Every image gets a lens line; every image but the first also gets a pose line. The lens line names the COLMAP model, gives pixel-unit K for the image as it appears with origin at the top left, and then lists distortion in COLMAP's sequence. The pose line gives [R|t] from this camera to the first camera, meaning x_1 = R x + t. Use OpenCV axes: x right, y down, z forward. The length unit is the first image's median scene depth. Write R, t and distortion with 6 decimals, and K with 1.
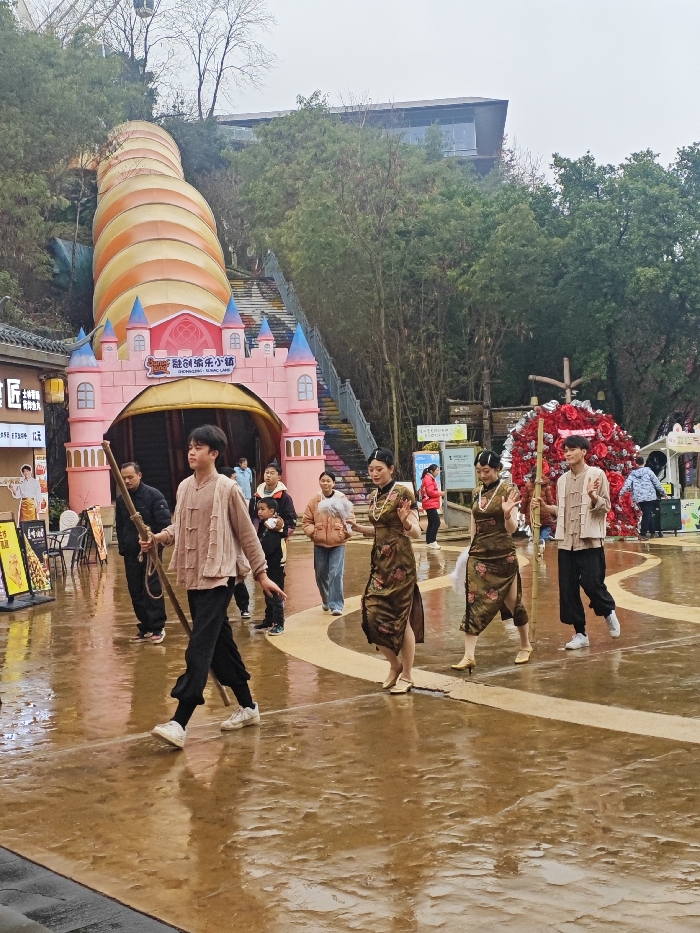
lens RADIAL K [[1248.1, 0, 310.8], [0, 1248.1, 499.4], [0, 0, 1]] dist [-0.001381, -0.005190]
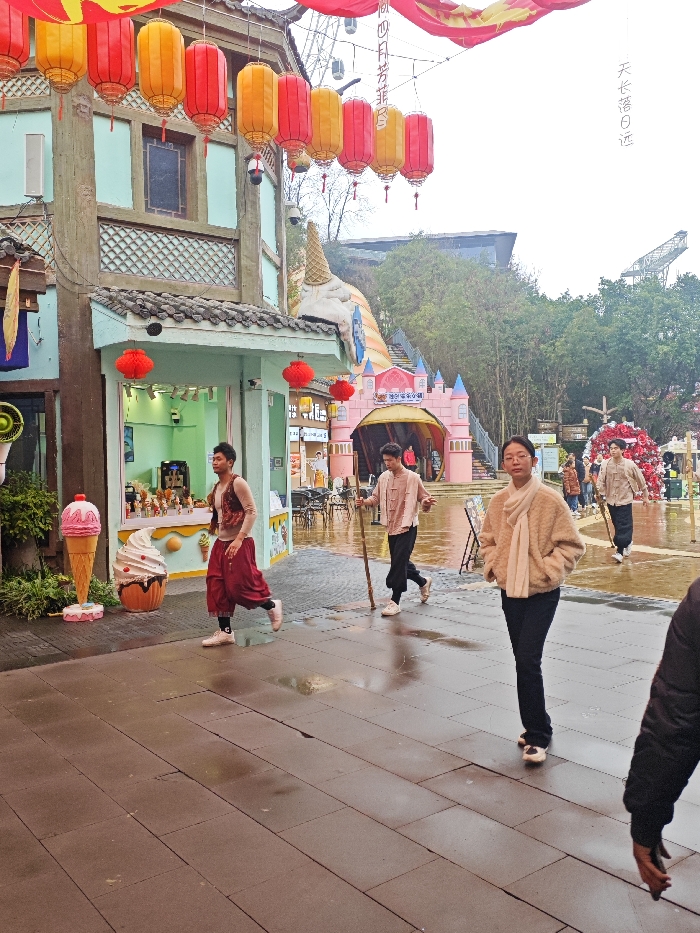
lens RADIAL K [[787.0, 0, 345.1], [0, 787.0, 460.4], [0, 0, 1]] dist [0.060188, -0.107584]
pose [[0.999253, 0.022456, -0.031464, -0.132013], [-0.023179, 0.999471, -0.022801, 0.008144], [0.030935, 0.023513, 0.999245, -0.104916]]
